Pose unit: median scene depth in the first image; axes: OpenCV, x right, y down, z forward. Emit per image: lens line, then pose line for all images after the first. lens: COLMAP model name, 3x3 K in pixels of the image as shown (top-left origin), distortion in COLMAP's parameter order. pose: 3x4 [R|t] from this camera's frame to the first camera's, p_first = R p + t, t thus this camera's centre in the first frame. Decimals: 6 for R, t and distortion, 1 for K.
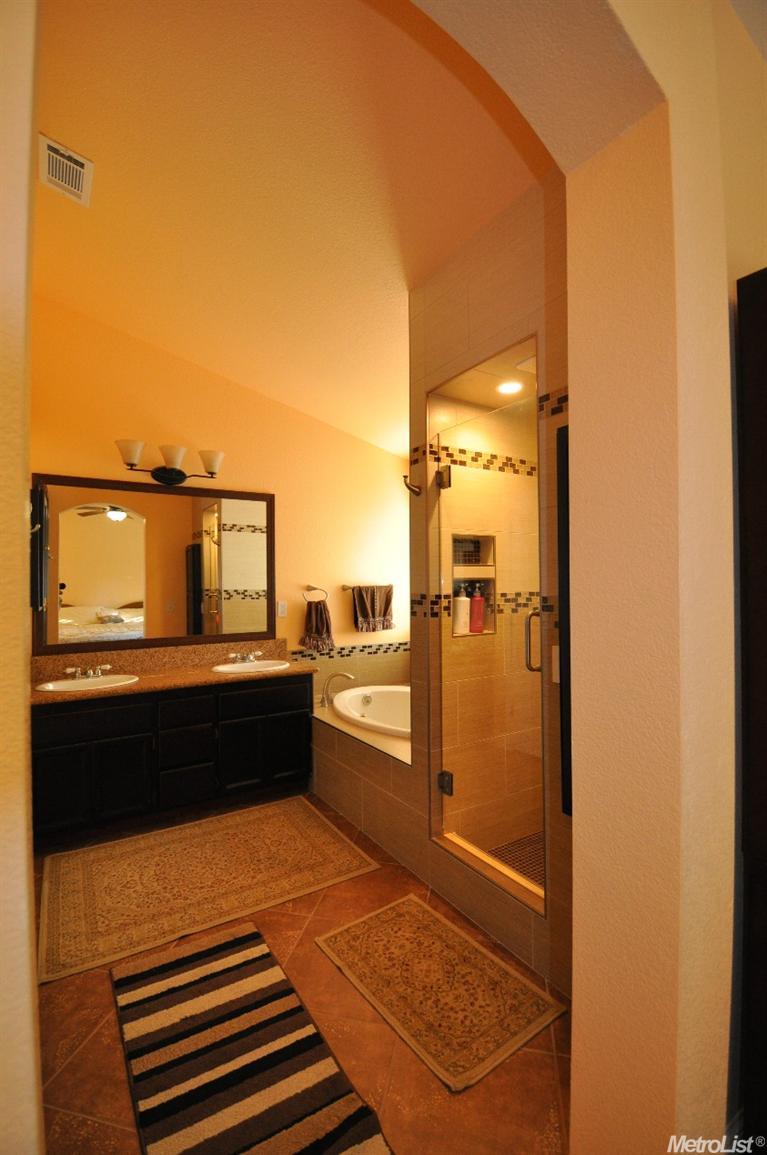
lens RADIAL K [[503.9, 0, 396.5], [0, 503.9, 579.6], [0, 0, 1]] dist [0.001804, -0.012836]
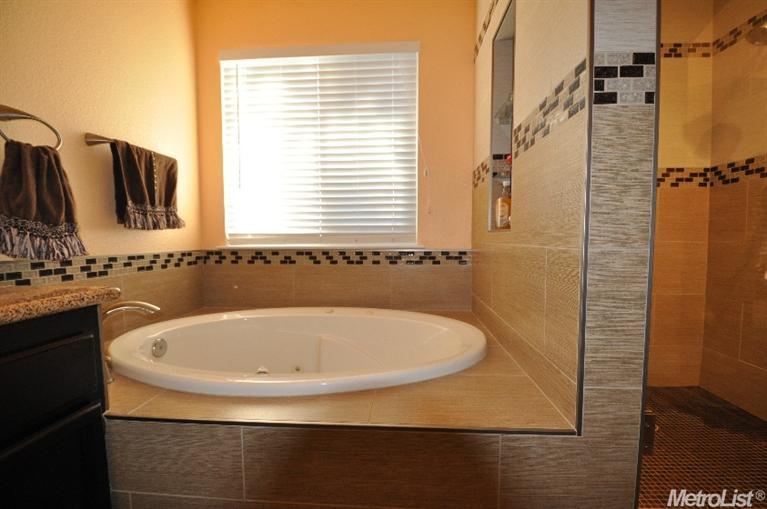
lens RADIAL K [[334.6, 0, 386.2], [0, 334.6, 257.5], [0, 0, 1]] dist [0.001804, -0.012836]
pose [[0.612600, -0.043716, 0.789183, -0.191262], [-0.006561, 0.998154, 0.060385, 0.113405], [-0.790366, -0.042169, 0.611182, 0.572177]]
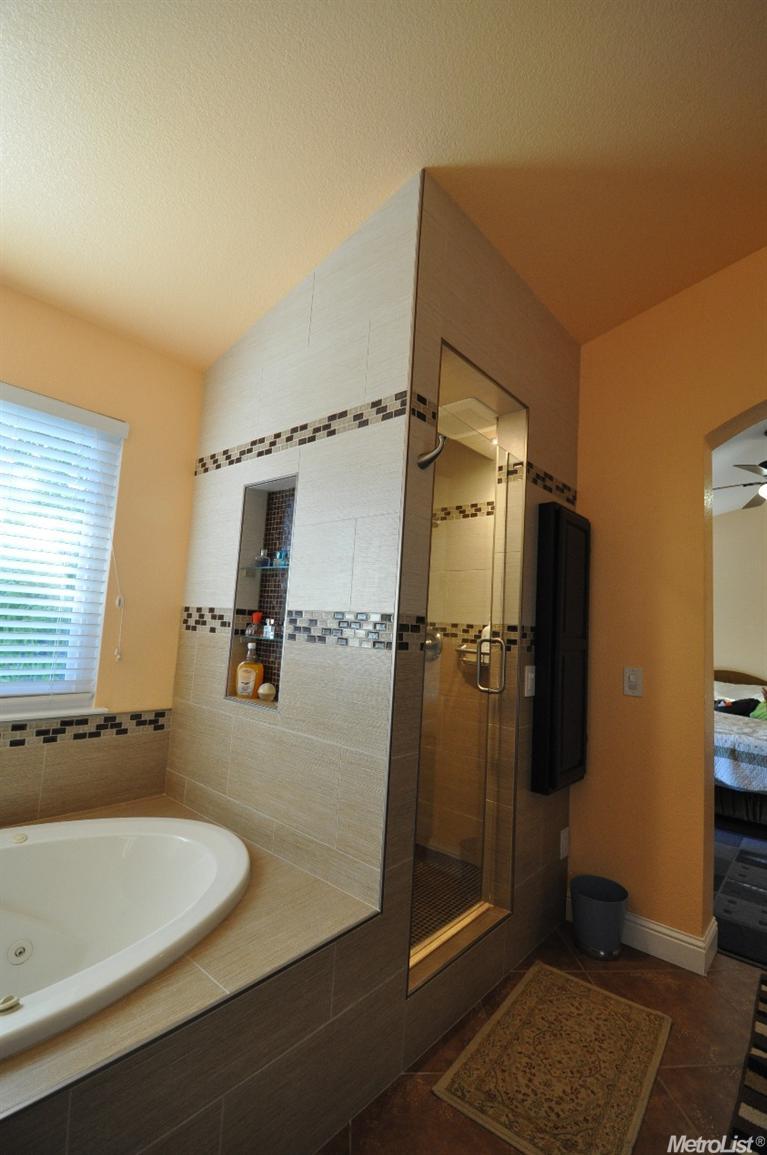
lens RADIAL K [[503.9, 0, 396.5], [0, 503.9, 579.6], [0, 0, 1]] dist [0.001804, -0.012836]
pose [[-0.259995, 0.087849, 0.961606, -0.338200], [-0.062611, 0.992224, -0.107575, 0.031752], [-0.963578, -0.088176, -0.252473, 0.693457]]
